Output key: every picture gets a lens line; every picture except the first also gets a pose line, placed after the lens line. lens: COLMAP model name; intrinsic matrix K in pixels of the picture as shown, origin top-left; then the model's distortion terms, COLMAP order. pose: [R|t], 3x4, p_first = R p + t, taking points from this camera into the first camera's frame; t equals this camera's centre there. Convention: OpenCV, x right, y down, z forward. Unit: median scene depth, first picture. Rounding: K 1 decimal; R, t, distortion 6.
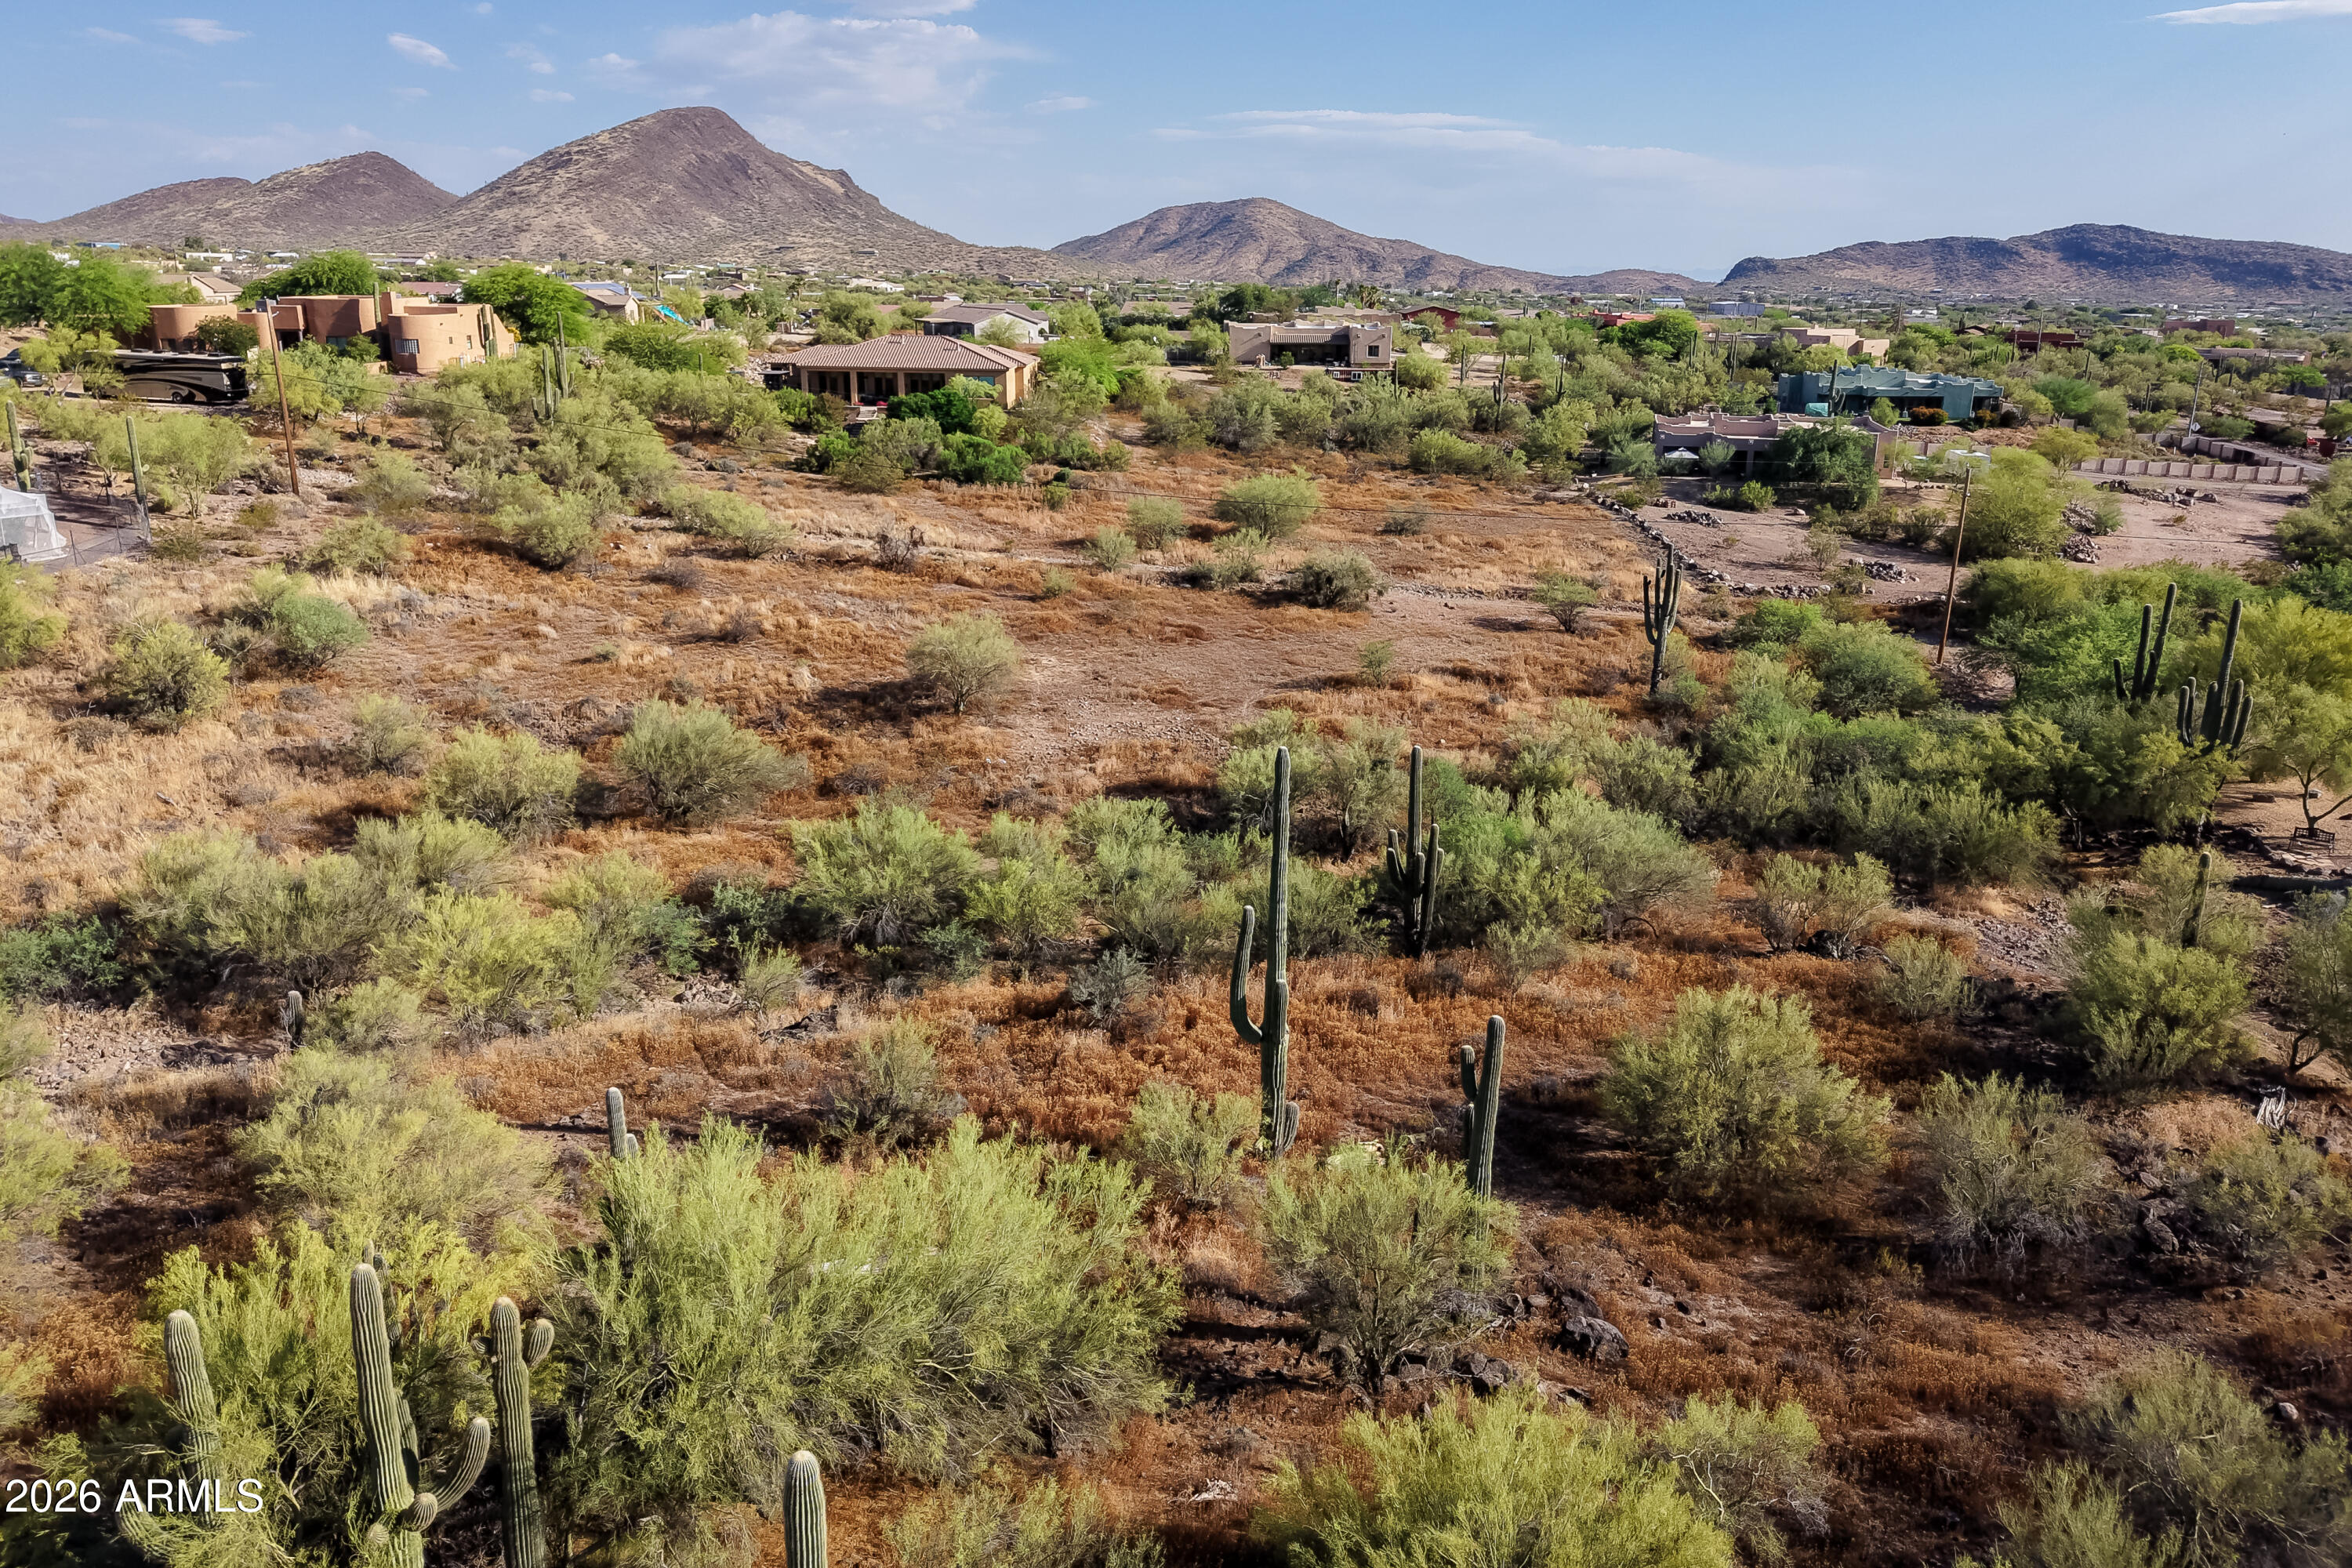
lens RADIAL K [[1613.3, 0, 1170.8], [0, 1613.3, 714.7], [0, 0, 1]] dist [0.010022, -0.004893]
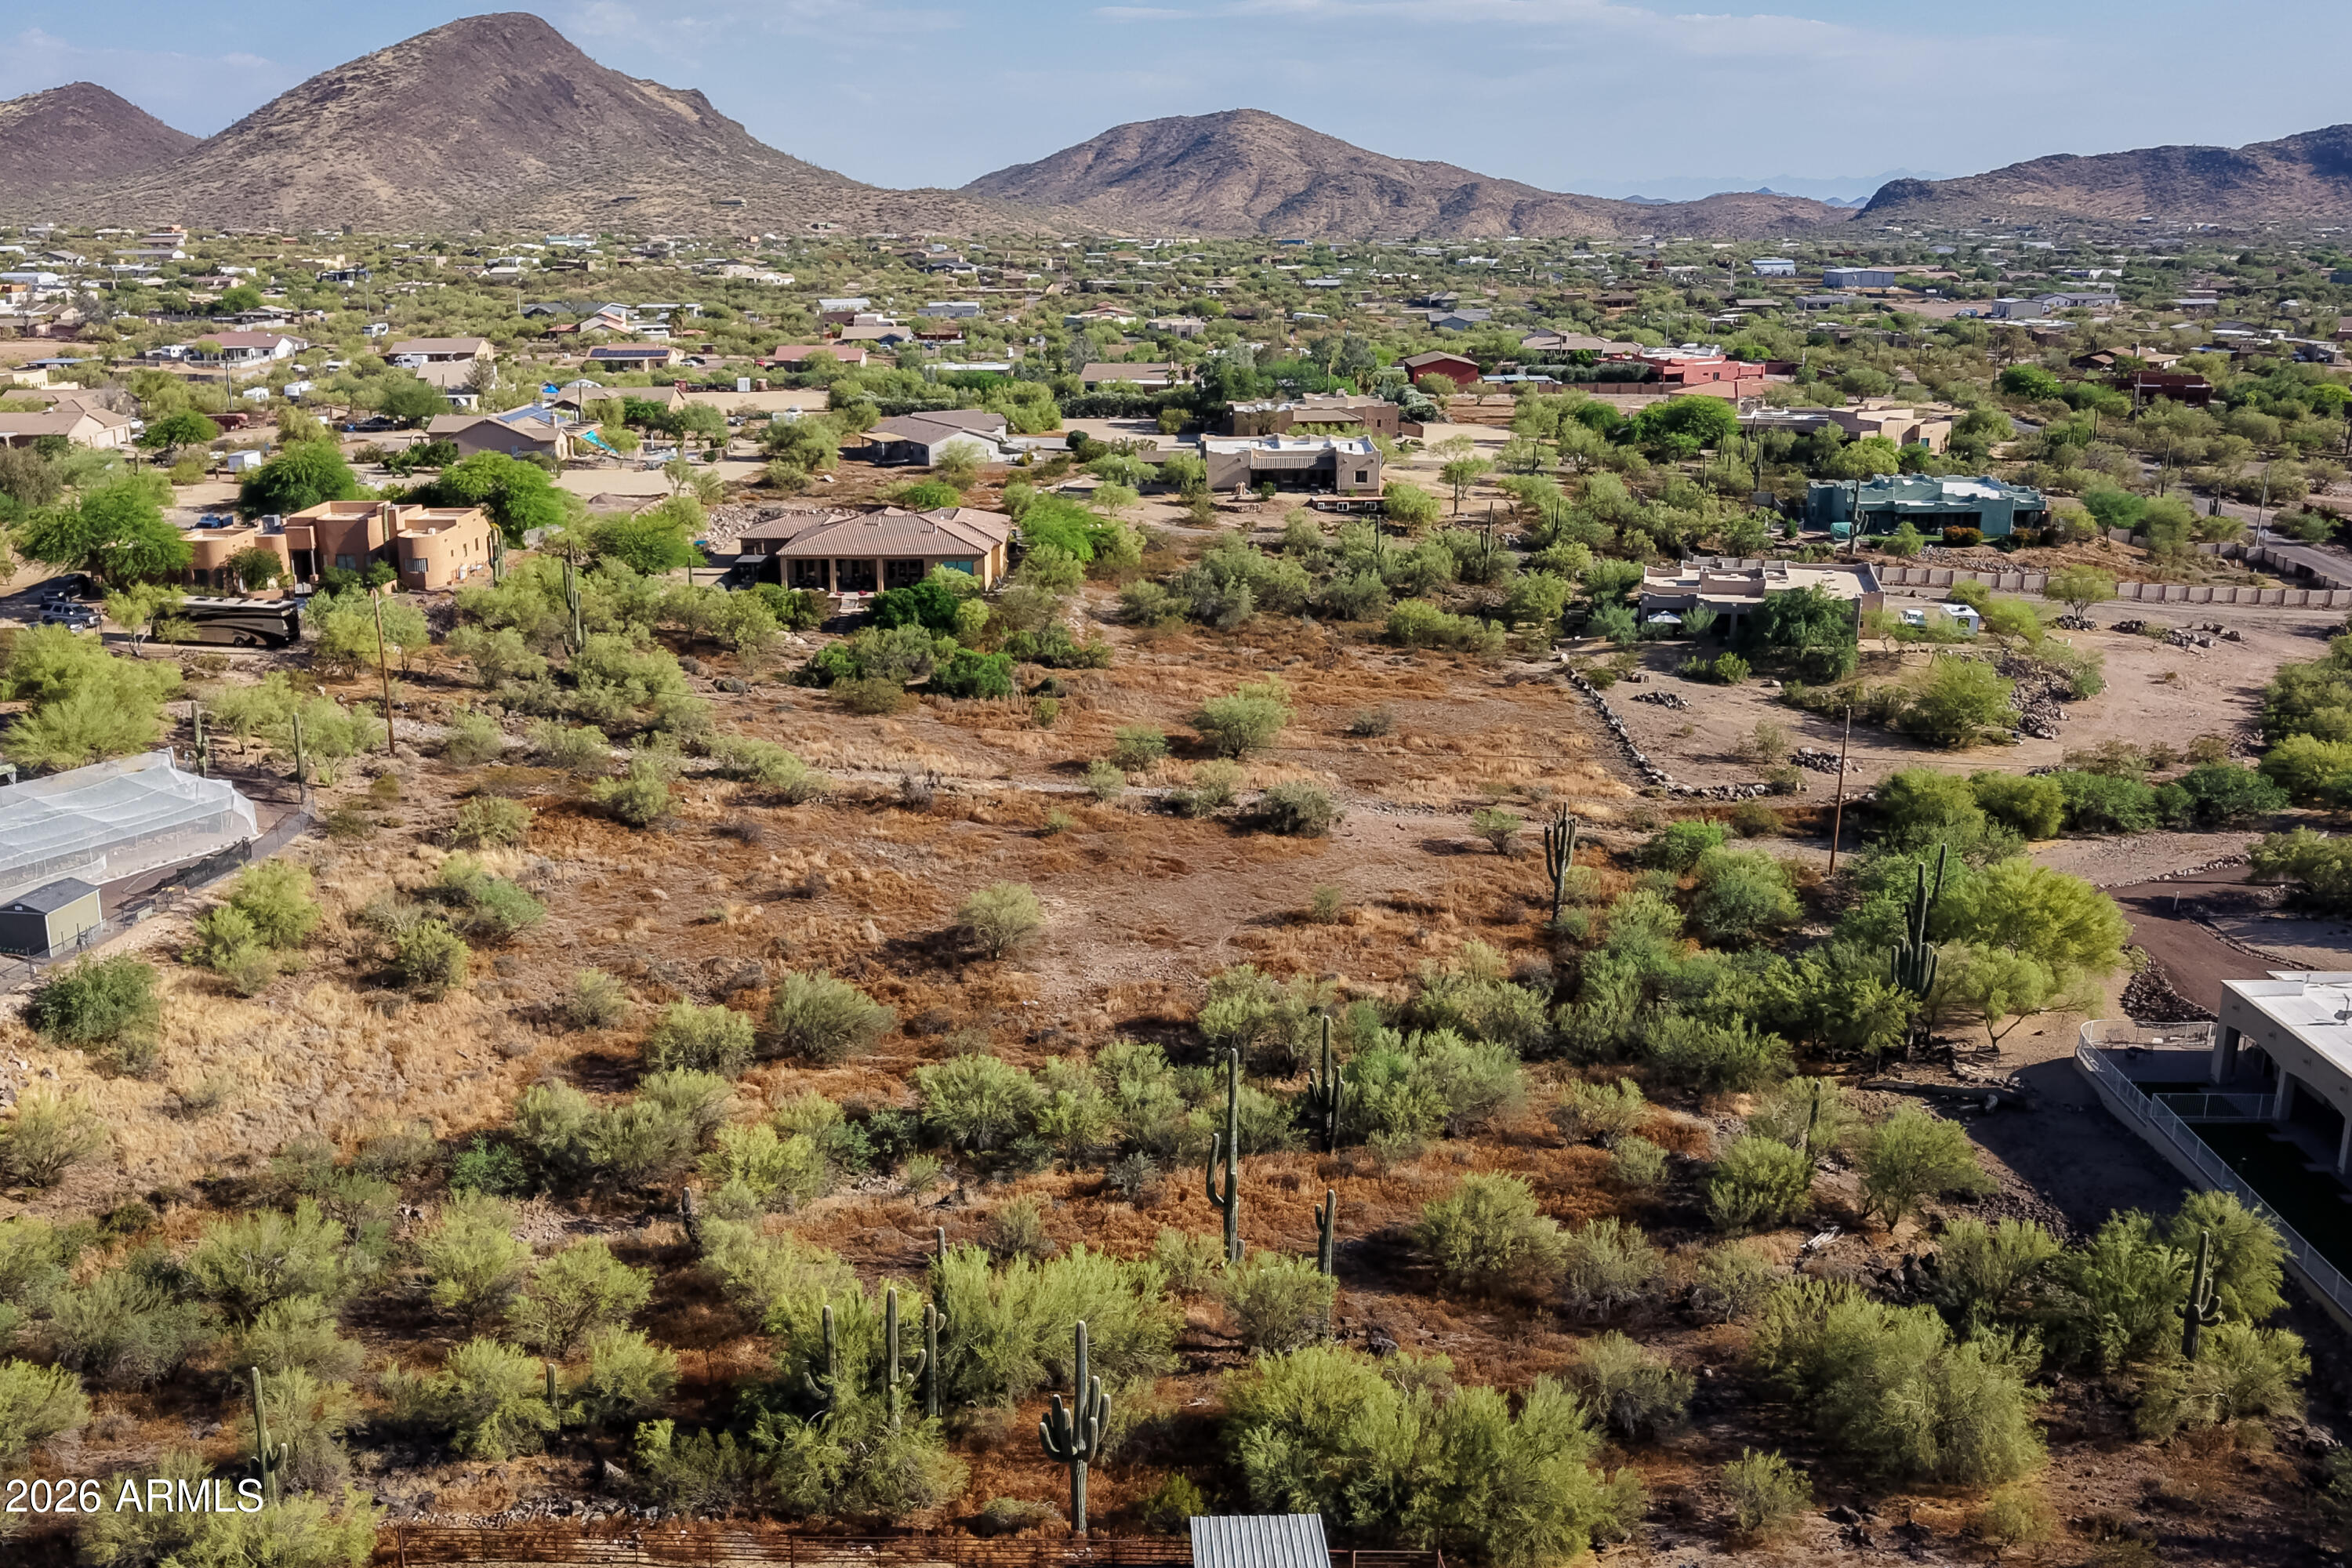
lens RADIAL K [[2110.4, 0, 1130.1], [0, 2110.4, 751.4], [0, 0, 1]] dist [0.092322, -0.210351]
pose [[0.999840, -0.017245, -0.004691, -0.010893], [0.017128, 0.999568, -0.023867, -0.097468], [0.005100, 0.023782, 0.999704, -0.537294]]
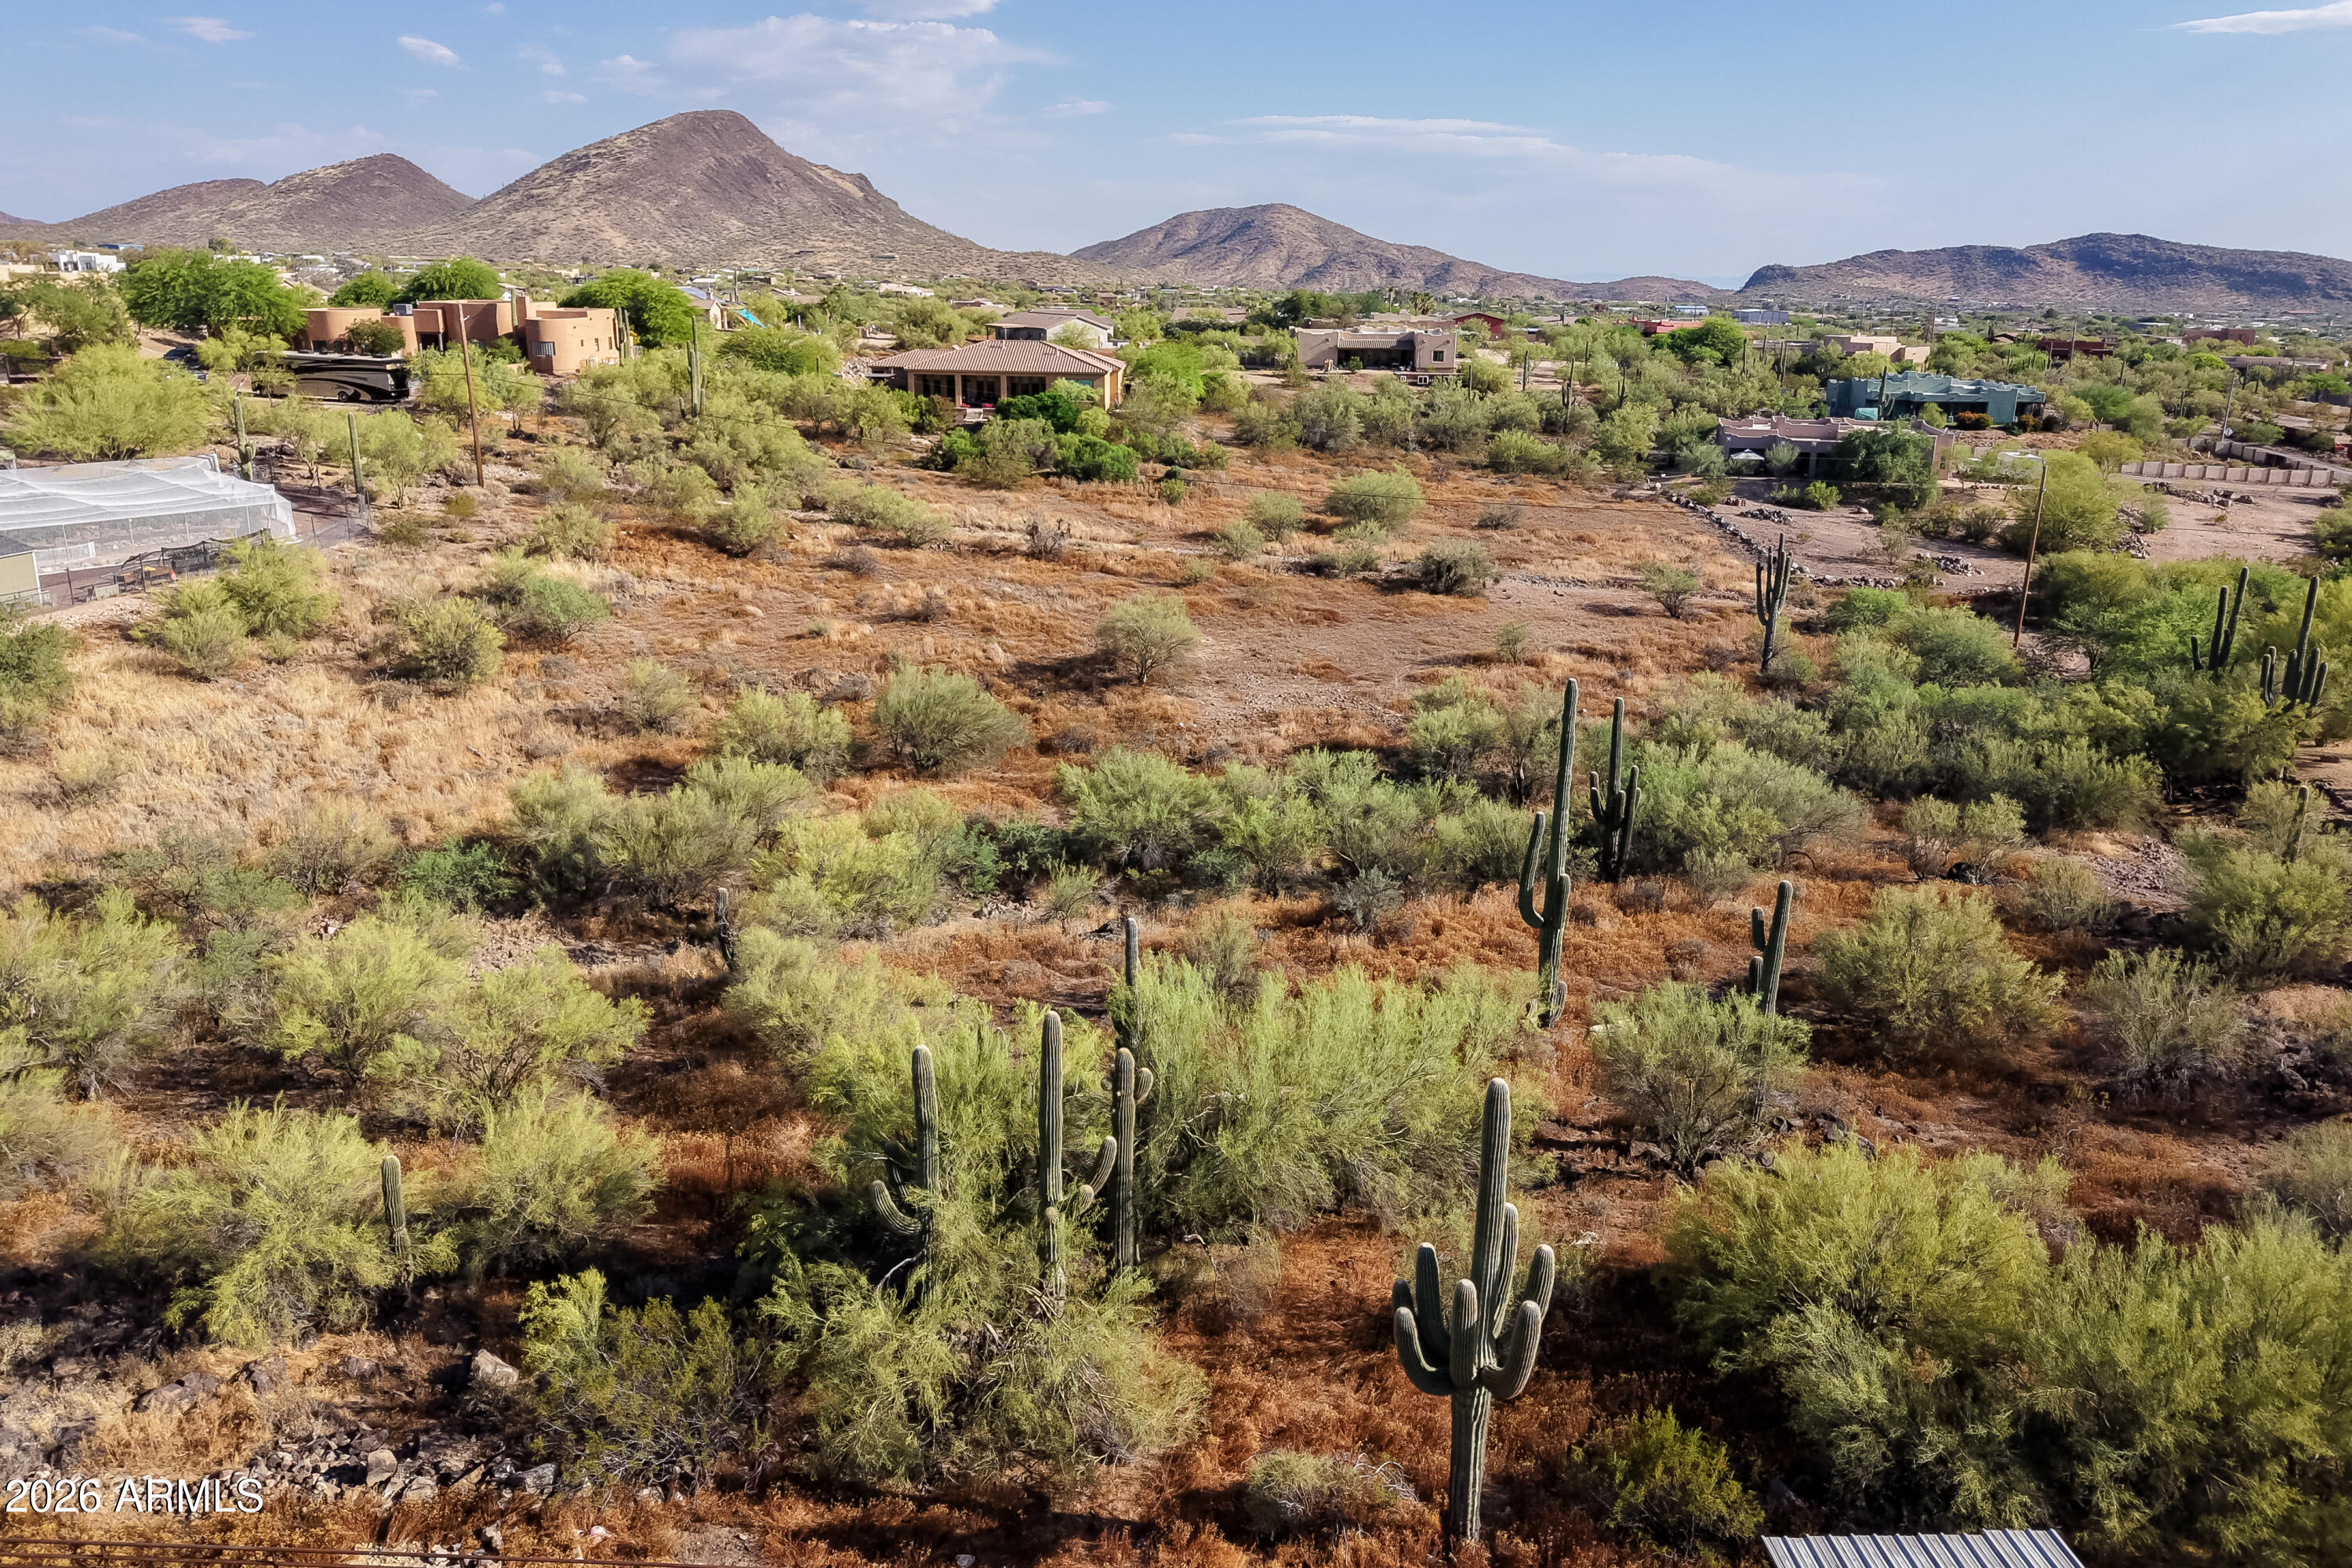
lens RADIAL K [[1618.8, 0, 1211.3], [0, 1618.8, 710.3], [0, 0, 1]] dist [0.007294, -0.002336]
pose [[0.999932, 0.000479, 0.011611, -0.076667], [-0.000403, 0.999978, -0.006556, 0.018648], [-0.011614, 0.006551, 0.999911, -0.076075]]
